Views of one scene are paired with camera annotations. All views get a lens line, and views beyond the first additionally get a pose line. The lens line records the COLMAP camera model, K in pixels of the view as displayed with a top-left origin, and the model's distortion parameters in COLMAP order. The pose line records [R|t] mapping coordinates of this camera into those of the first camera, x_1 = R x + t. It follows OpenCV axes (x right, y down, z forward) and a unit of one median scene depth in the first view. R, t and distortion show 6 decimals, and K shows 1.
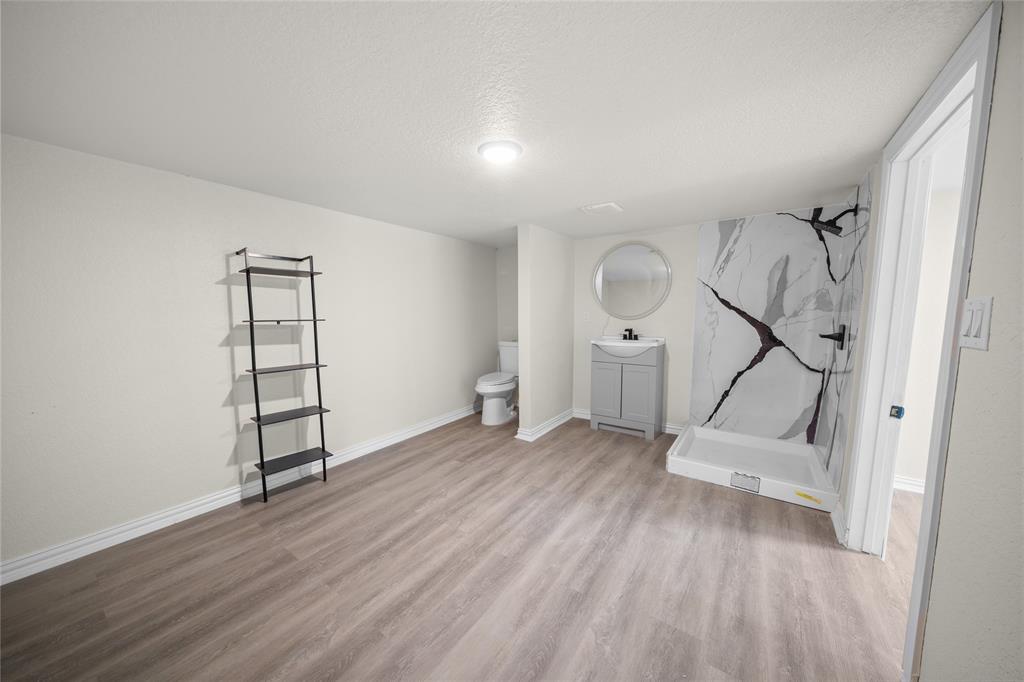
lens RADIAL K [[349.7, 0, 507.8], [0, 349.7, 350.1], [0, 0, 1]] dist [0.000084, -0.000067]
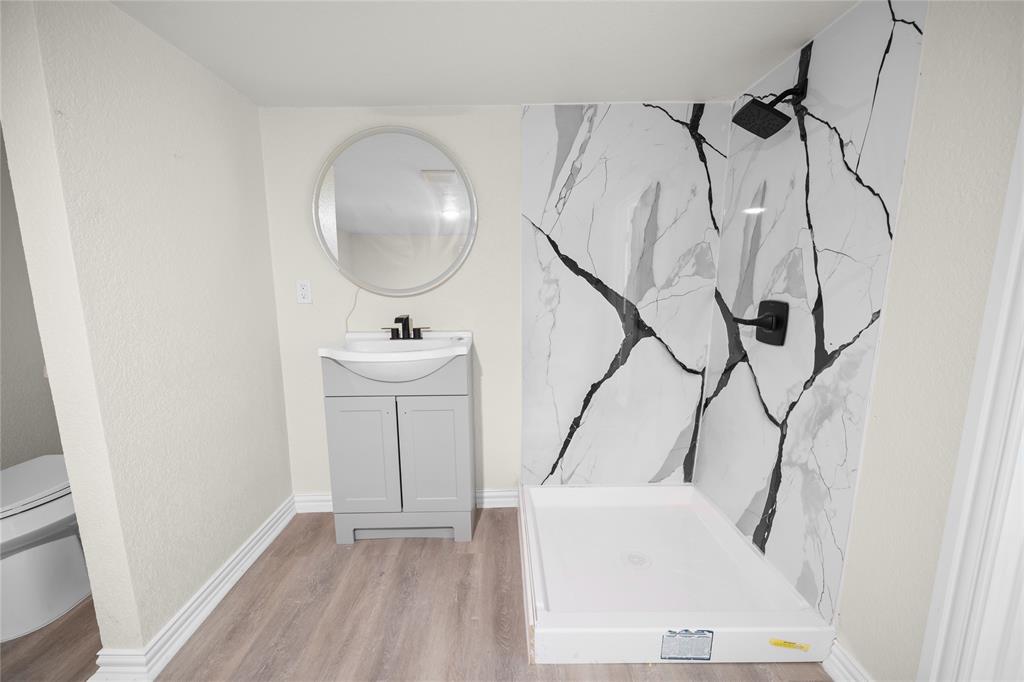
lens RADIAL K [[406.4, 0, 499.4], [0, 406.4, 341.4], [0, 0, 1]] dist [0.001713, 0.000060]
pose [[0.809582, -0.090592, 0.579974, 0.152846], [0.066983, 0.995823, 0.062046, -0.060521], [-0.583173, -0.011383, 0.812269, 0.552315]]
